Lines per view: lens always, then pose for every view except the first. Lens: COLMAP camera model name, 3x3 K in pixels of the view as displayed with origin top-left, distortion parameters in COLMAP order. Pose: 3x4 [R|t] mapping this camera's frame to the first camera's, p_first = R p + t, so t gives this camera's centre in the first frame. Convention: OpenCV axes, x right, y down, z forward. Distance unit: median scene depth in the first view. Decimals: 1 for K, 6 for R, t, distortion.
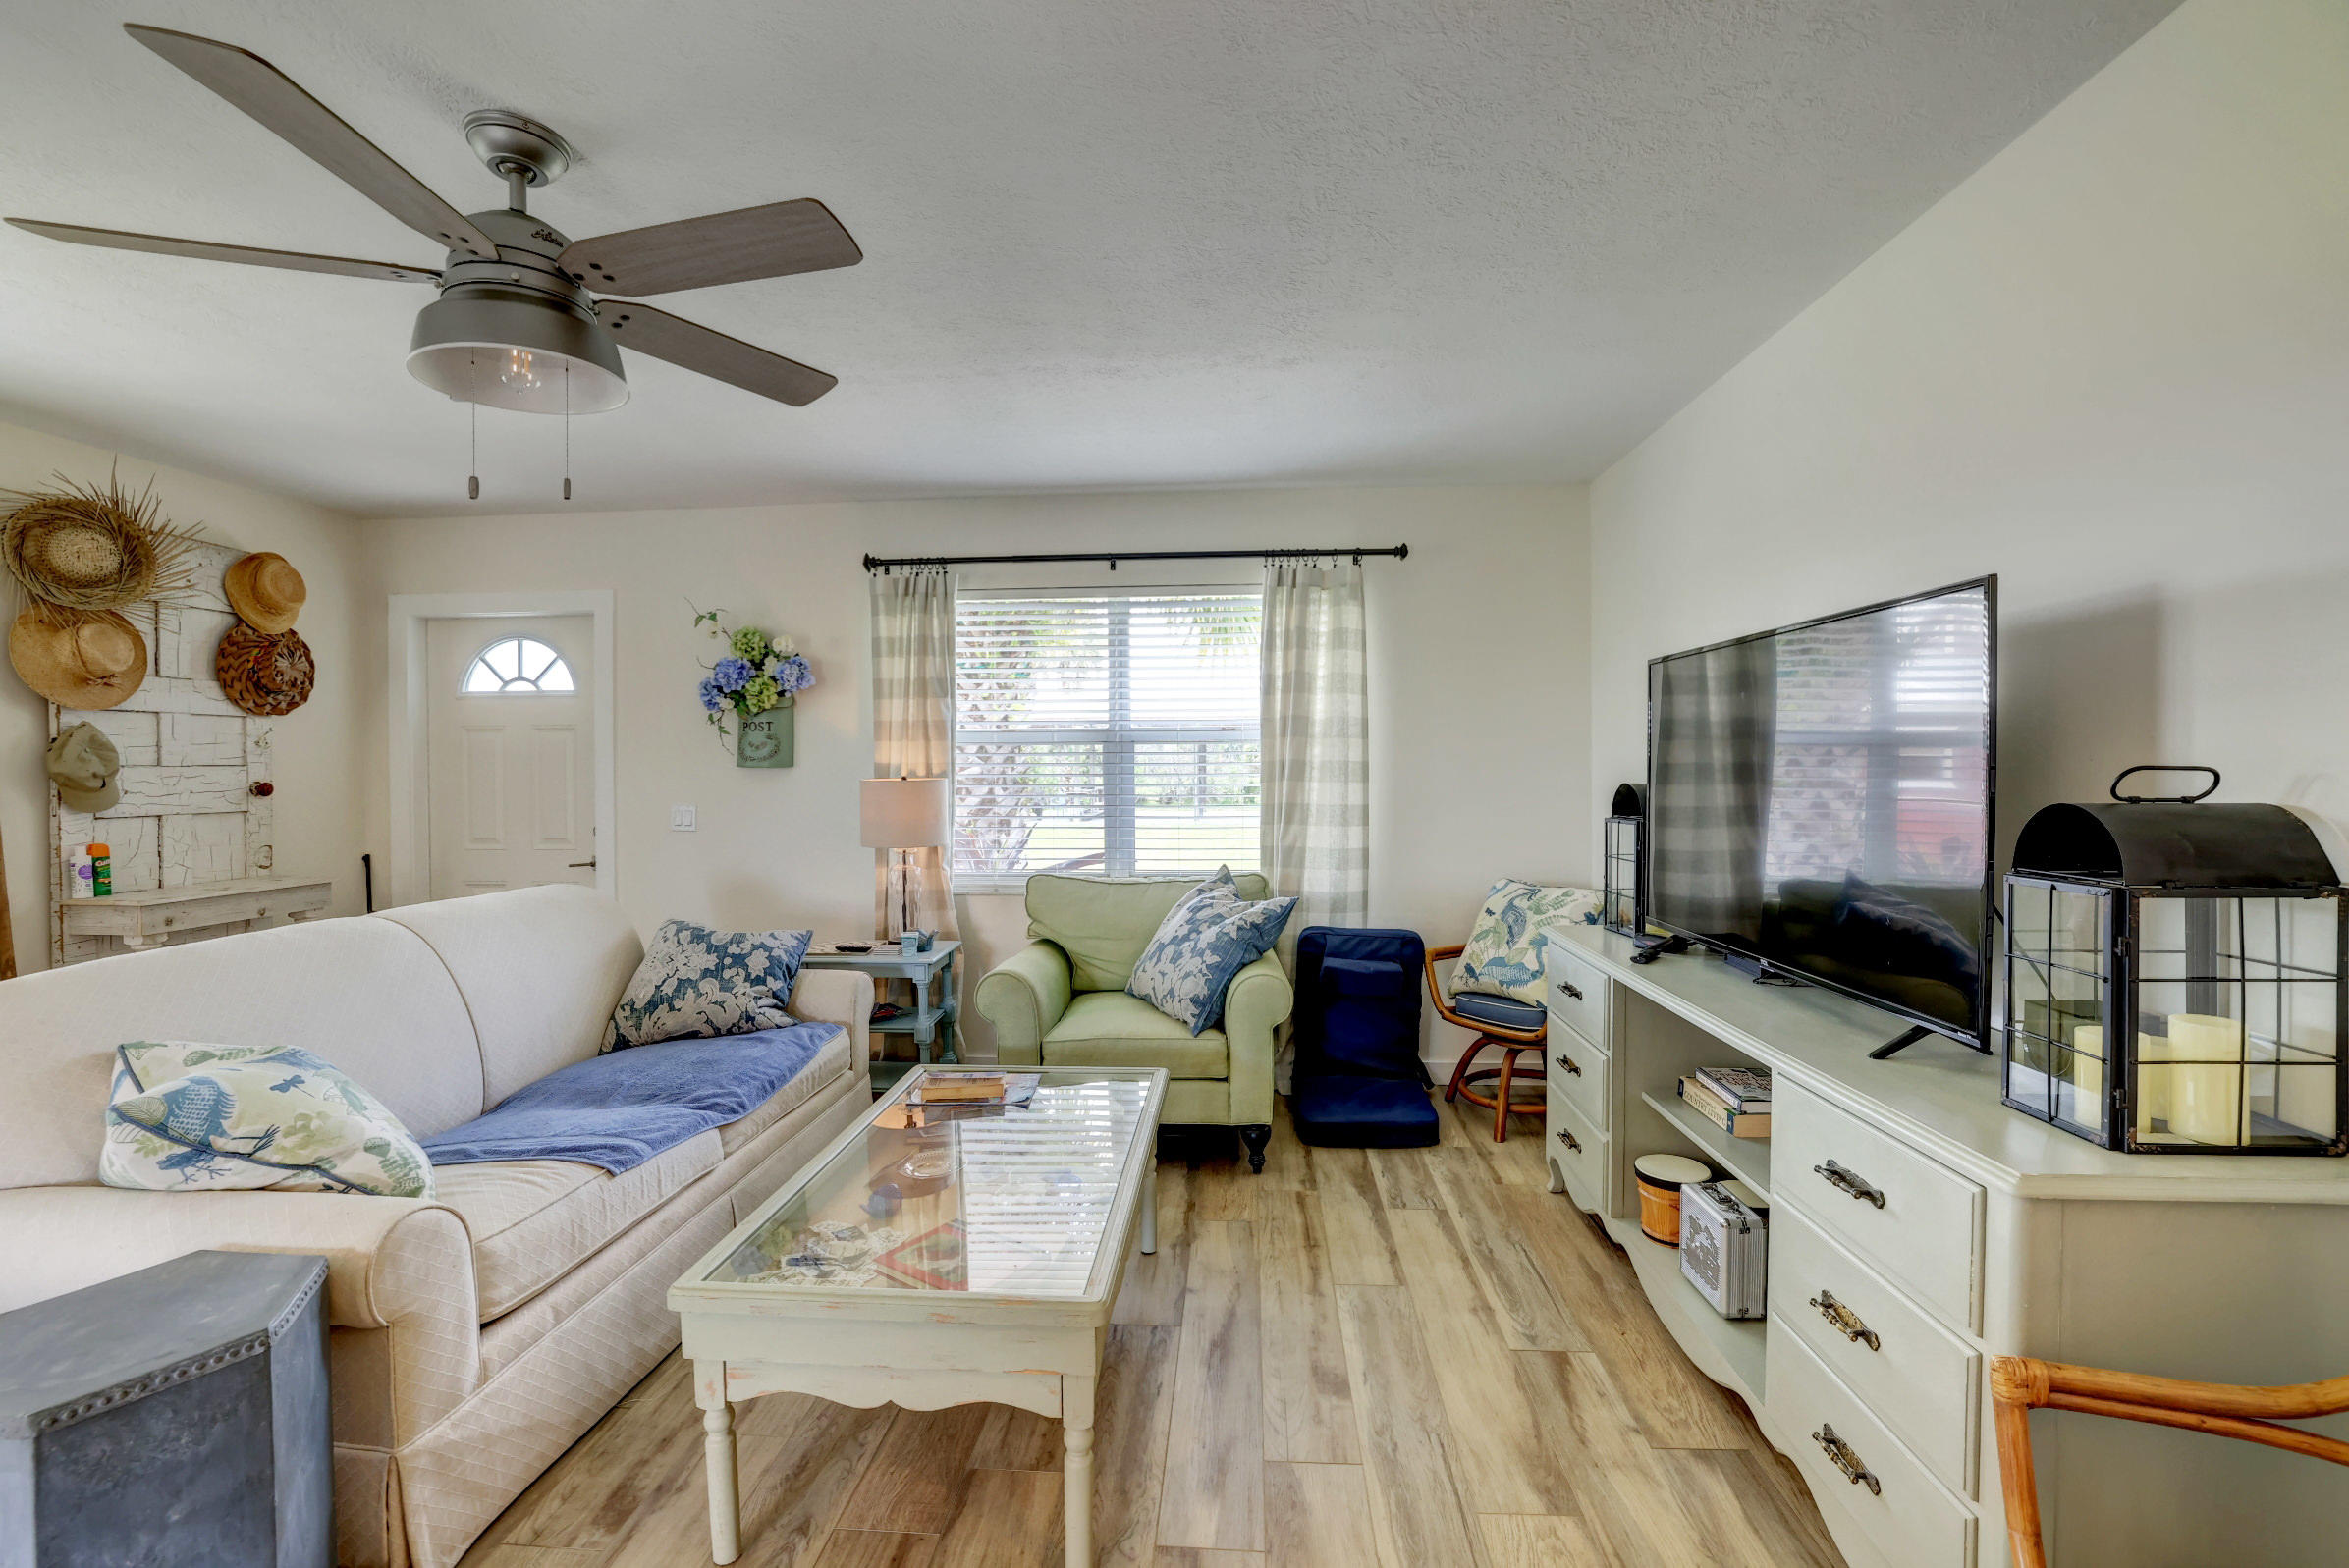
lens RADIAL K [[998.1, 0, 1174.5], [0, 998.1, 784.0], [0, 0, 1]] dist [-0.046824, 0.014364]
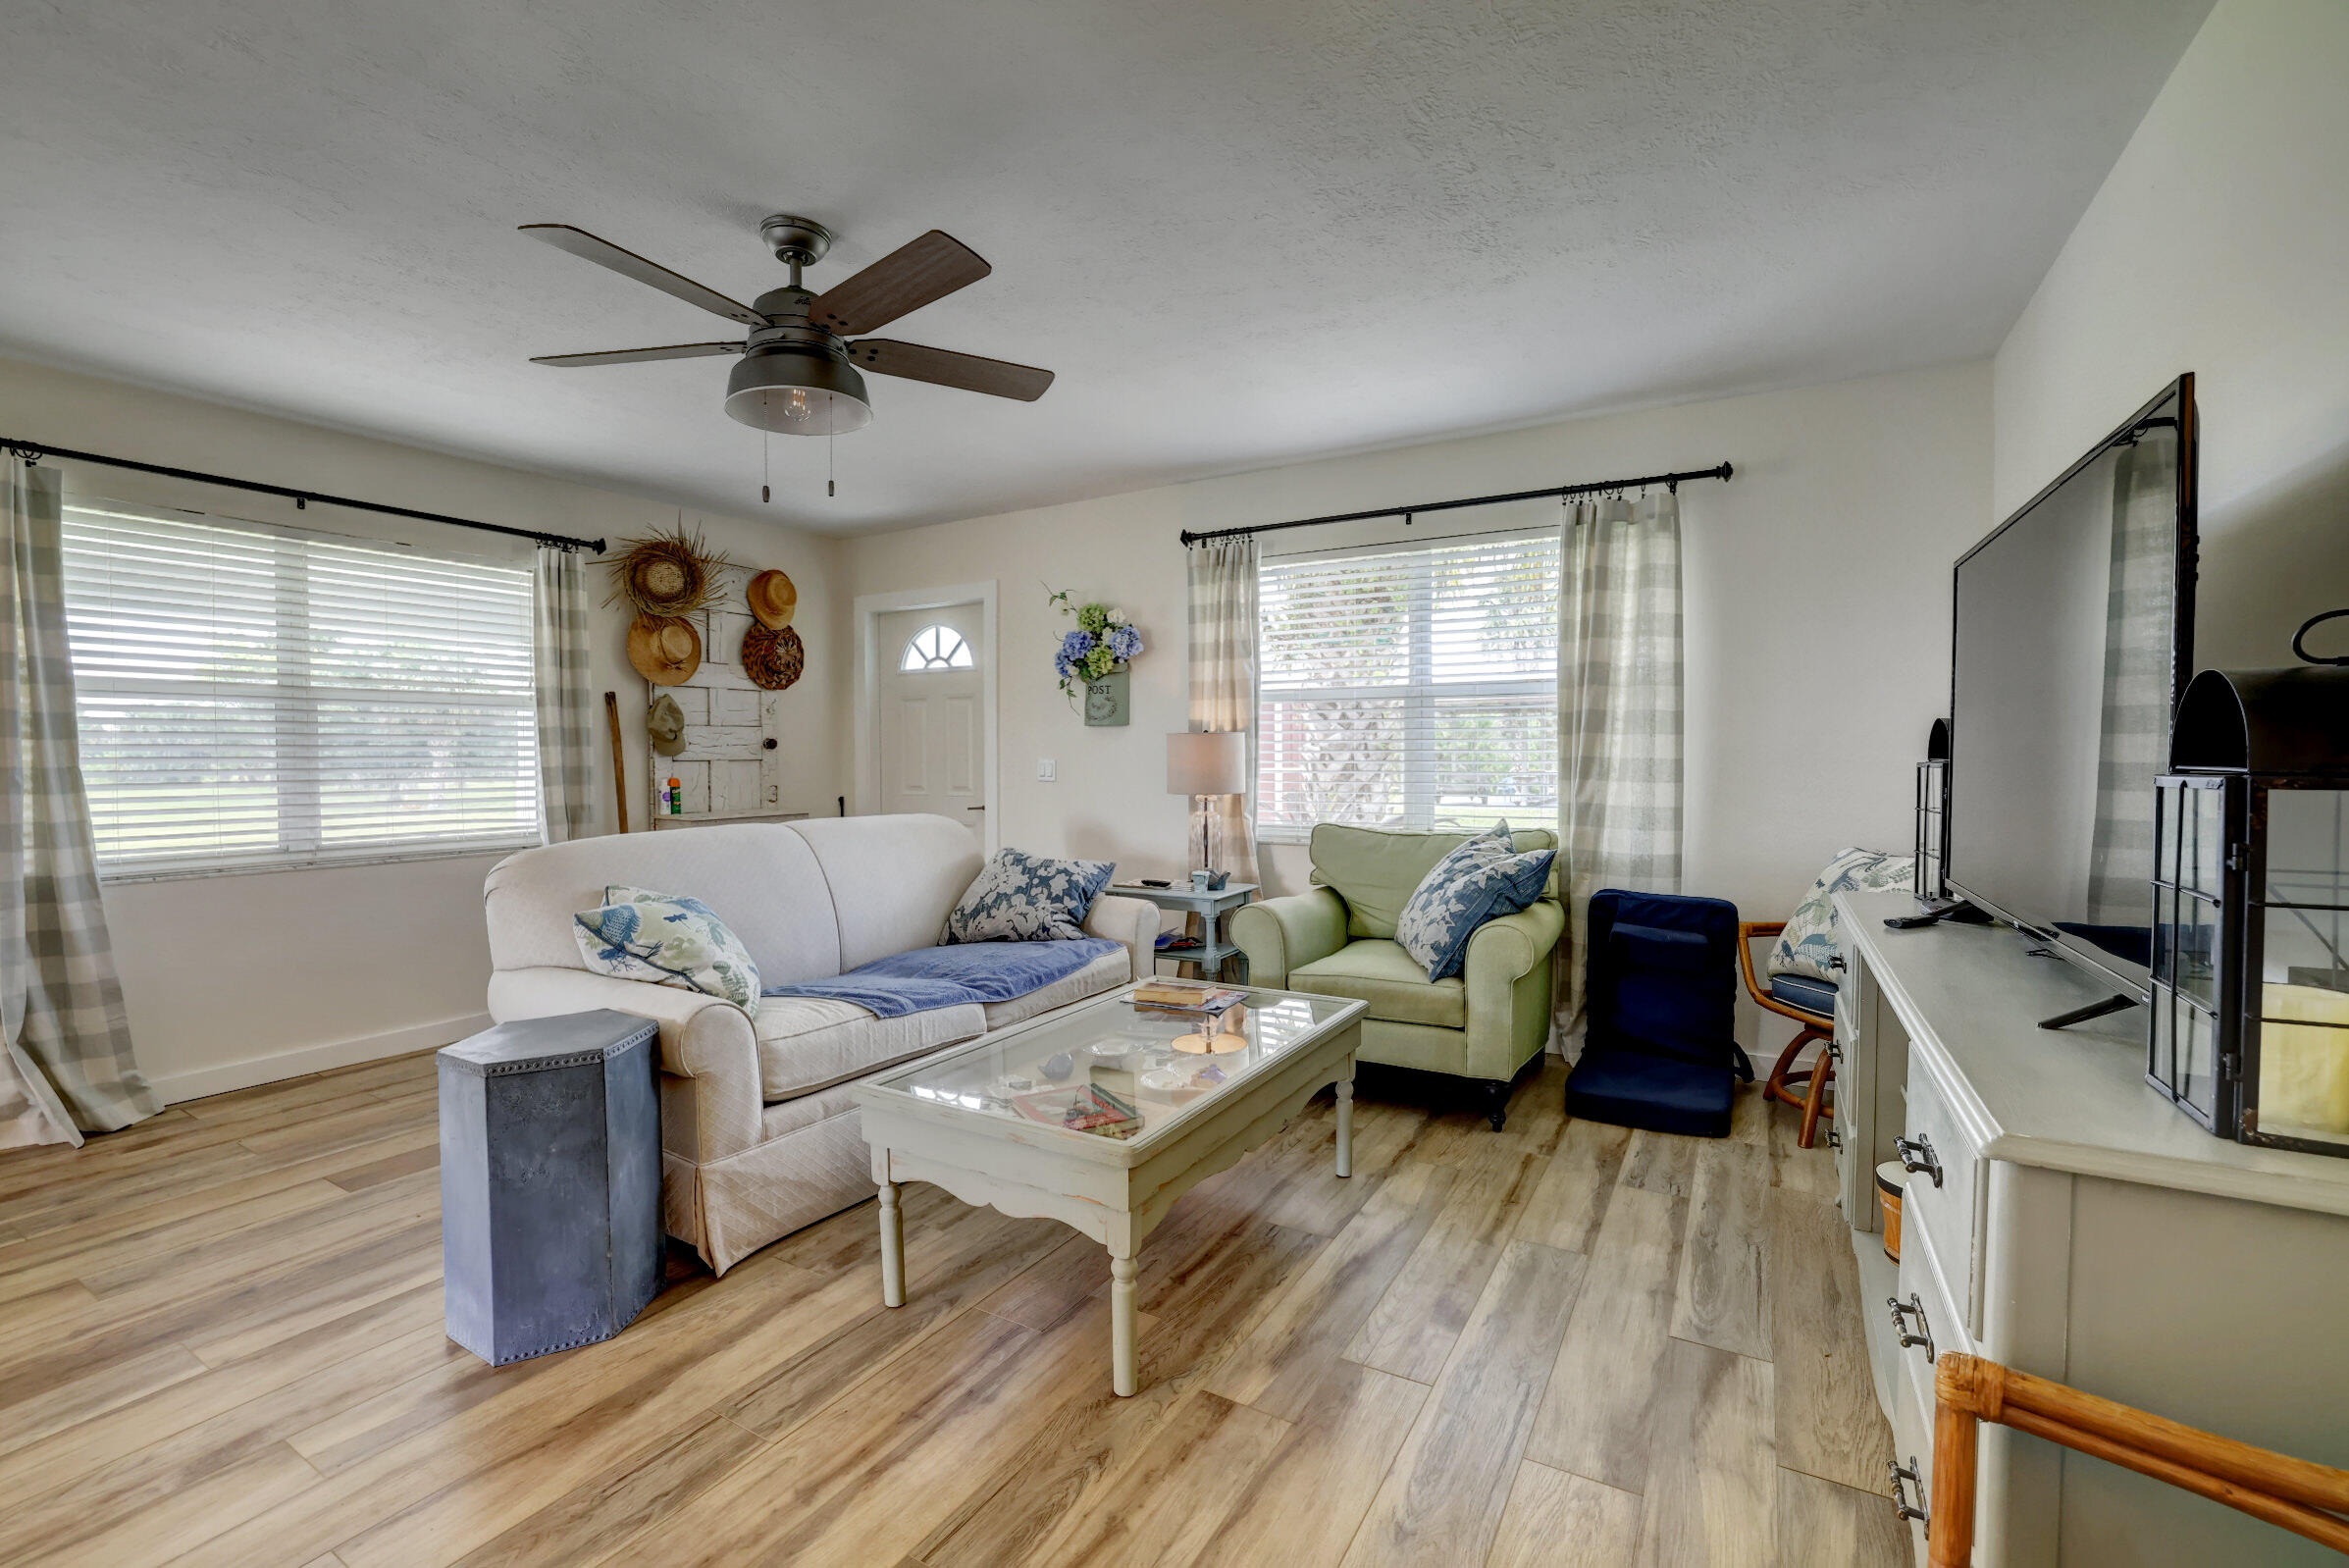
lens RADIAL K [[996.1, 0, 1169.1], [0, 996.1, 786.0], [0, 0, 1]] dist [-0.059280, 0.018773]
pose [[0.895253, 0.016270, -0.445260, 0.215103], [-0.009012, 0.999790, 0.018414, 0.040386], [0.445466, -0.012472, 0.895212, 0.002631]]
